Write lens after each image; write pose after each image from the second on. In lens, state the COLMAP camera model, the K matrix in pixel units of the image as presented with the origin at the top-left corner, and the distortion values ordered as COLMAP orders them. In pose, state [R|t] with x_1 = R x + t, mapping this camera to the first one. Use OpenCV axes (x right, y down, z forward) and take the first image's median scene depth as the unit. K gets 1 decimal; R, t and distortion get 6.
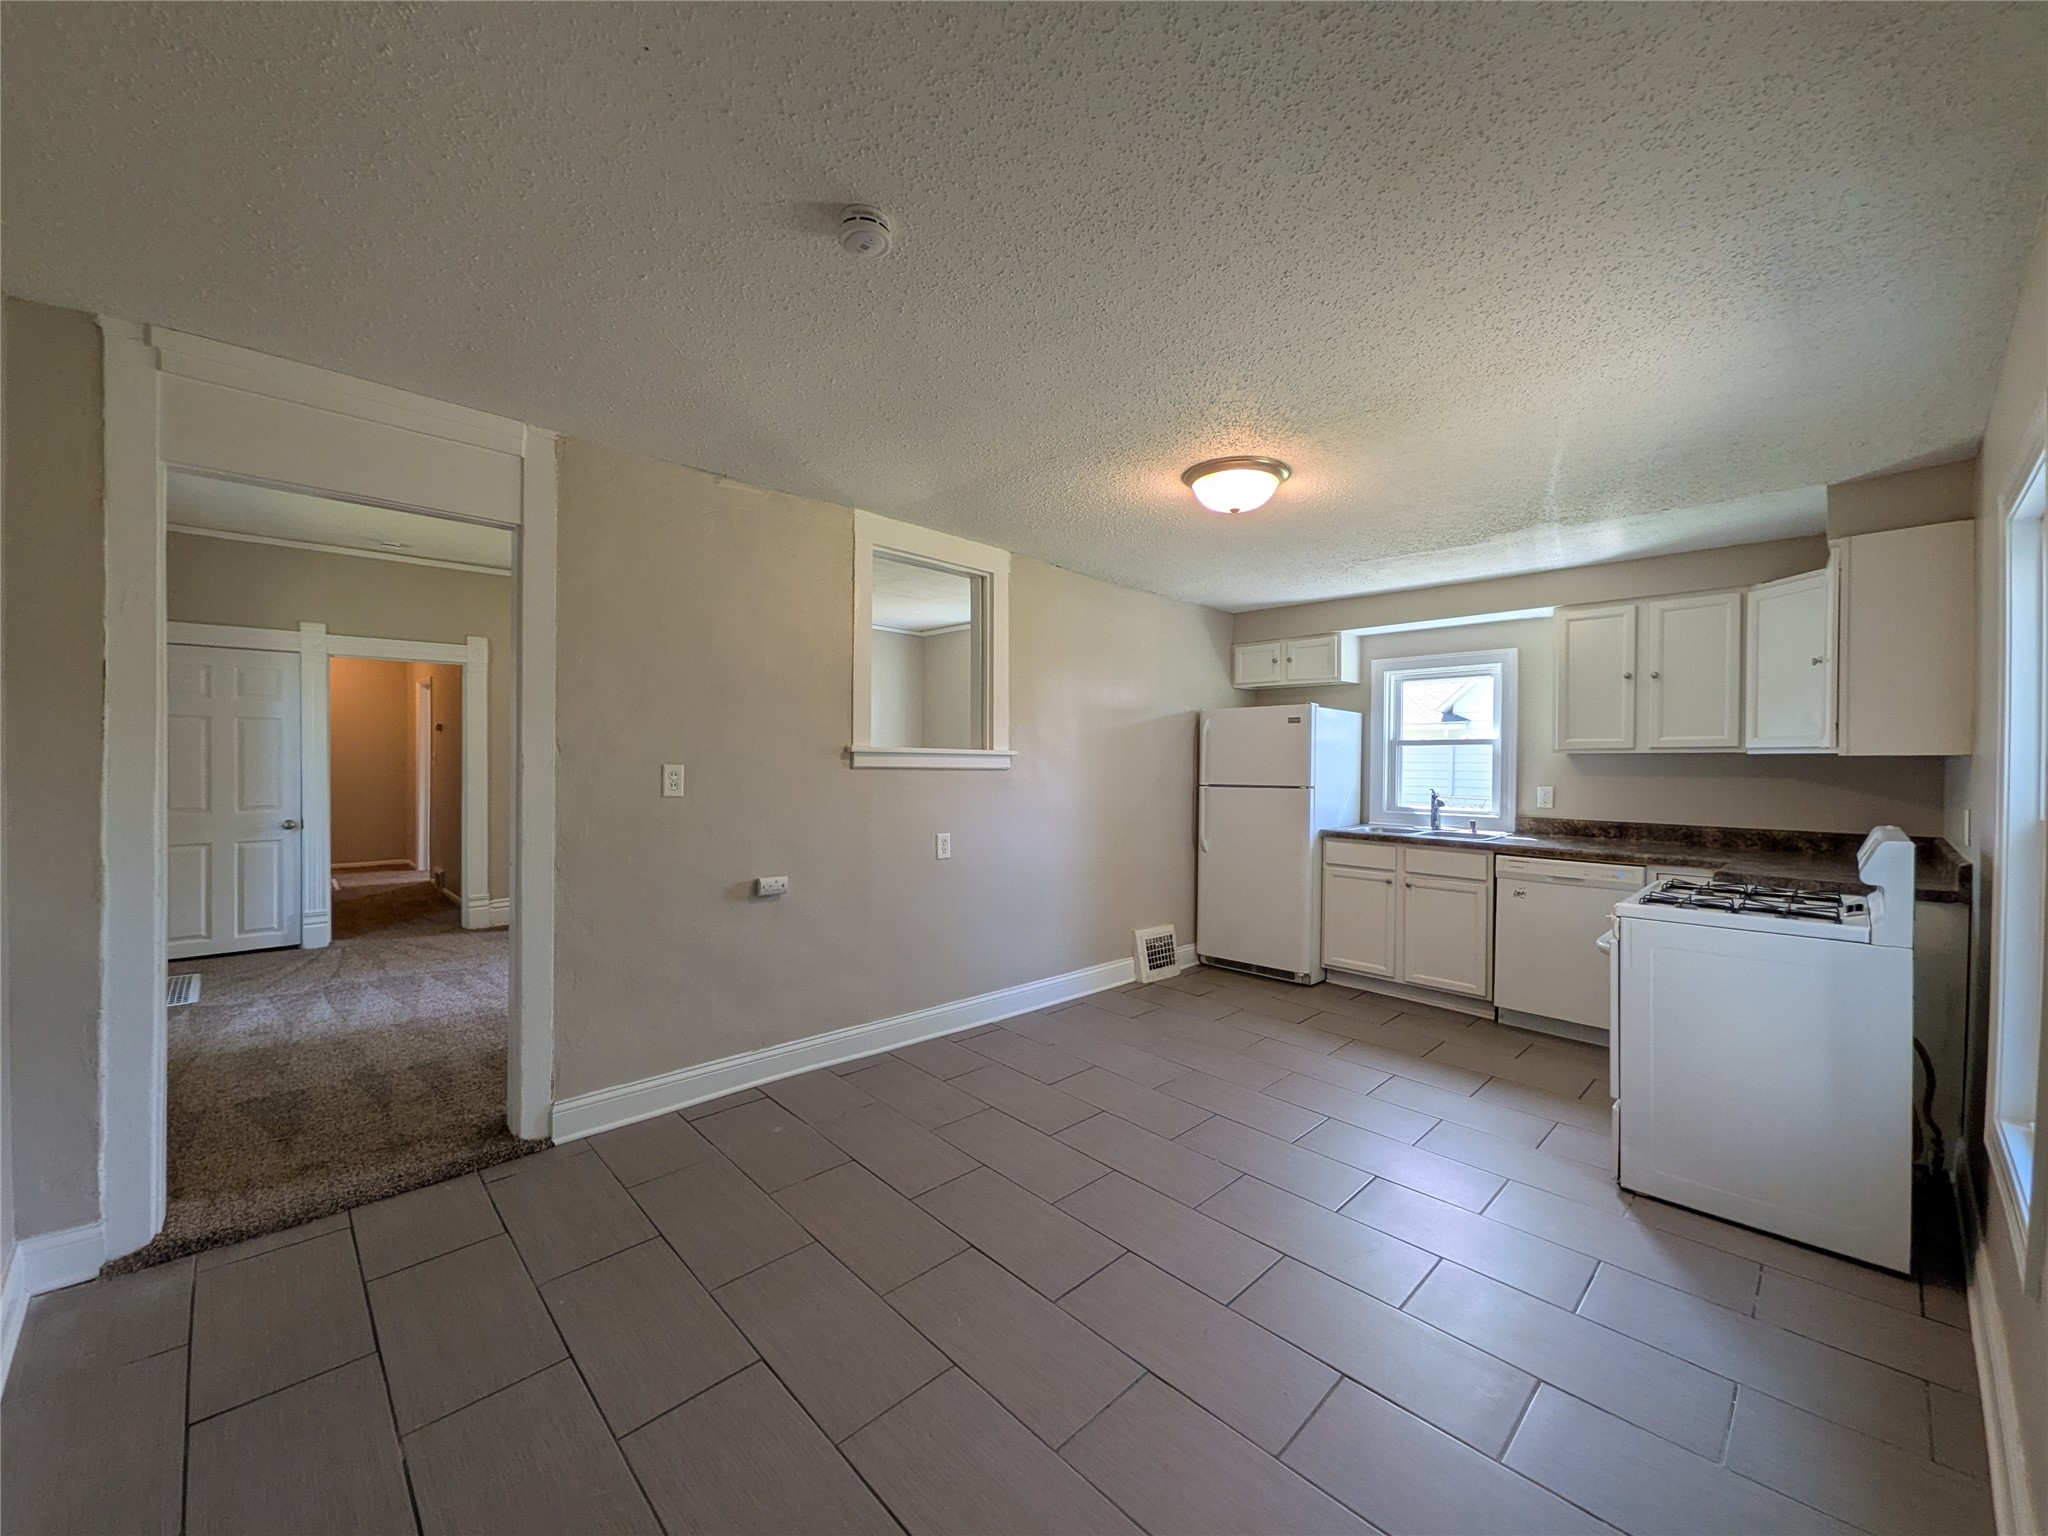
lens RADIAL K [[807.0, 0, 1024.0], [0, 807.0, 768.0], [0, 0, 1]] dist [0.001295, 0.000056]
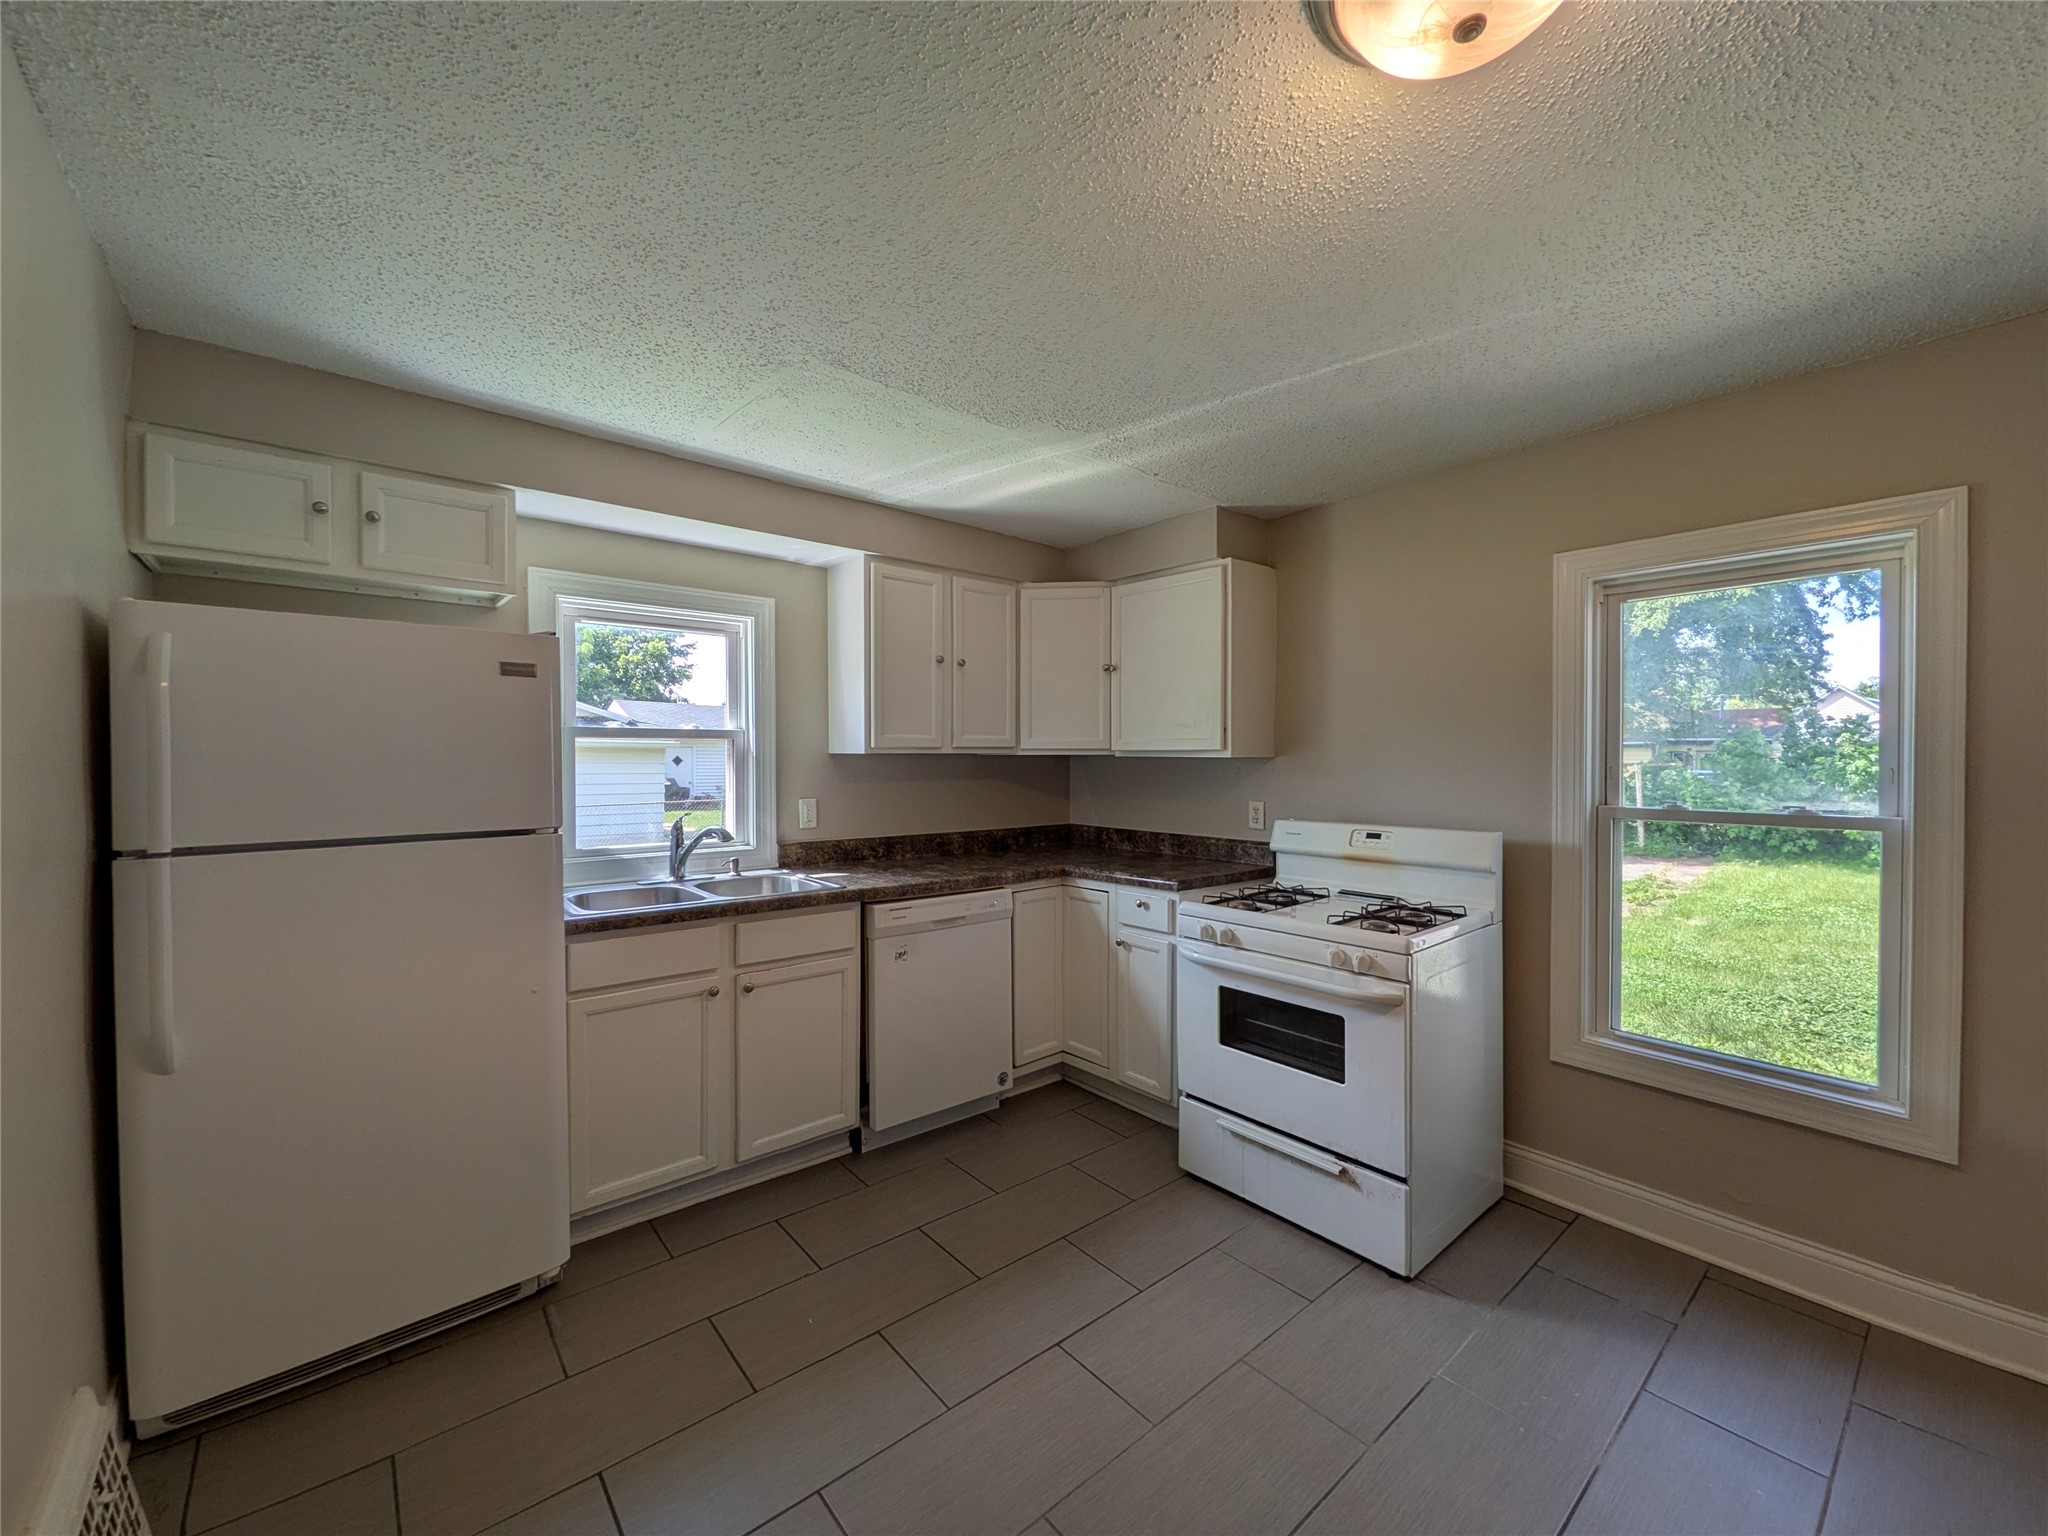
lens RADIAL K [[807.0, 0, 1024.0], [0, 807.0, 768.0], [0, 0, 1]] dist [0.001295, 0.000056]
pose [[0.065665, -0.014932, 0.997730, -0.062963], [0.013185, 0.999814, 0.014095, -0.012005], [-0.997755, 0.012229, 0.065850, 0.759451]]
